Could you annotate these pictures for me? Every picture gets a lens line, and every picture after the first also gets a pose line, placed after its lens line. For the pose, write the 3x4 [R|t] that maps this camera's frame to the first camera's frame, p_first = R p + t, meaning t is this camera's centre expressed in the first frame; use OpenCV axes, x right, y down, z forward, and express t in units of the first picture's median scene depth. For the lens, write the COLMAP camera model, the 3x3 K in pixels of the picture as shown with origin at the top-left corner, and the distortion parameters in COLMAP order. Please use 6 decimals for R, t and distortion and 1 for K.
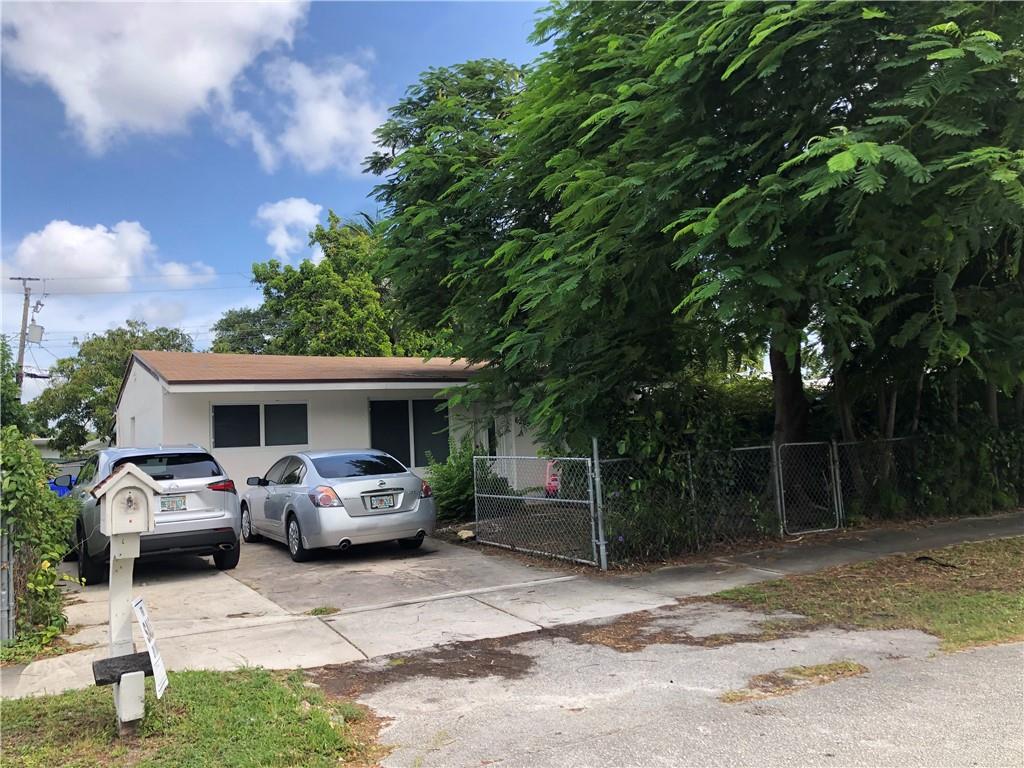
lens RADIAL K [[827.3, 0, 538.2], [0, 827.3, 384.0], [0, 0, 1]] dist [0.040256, -0.001955]
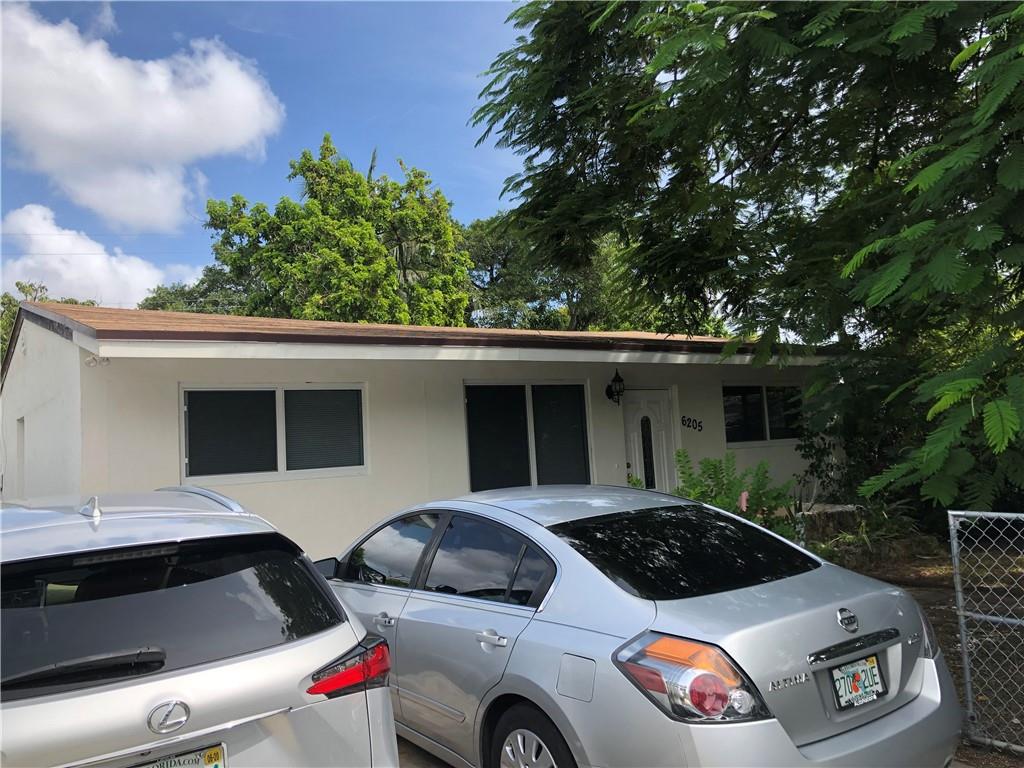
lens RADIAL K [[827.3, 0, 538.2], [0, 827.3, 384.0], [0, 0, 1]] dist [0.040256, -0.001955]
pose [[0.995853, -0.000170, 0.090981, -0.141534], [0.000700, 0.999983, -0.005795, 0.015403], [-0.090979, 0.005835, 0.995836, 0.302623]]
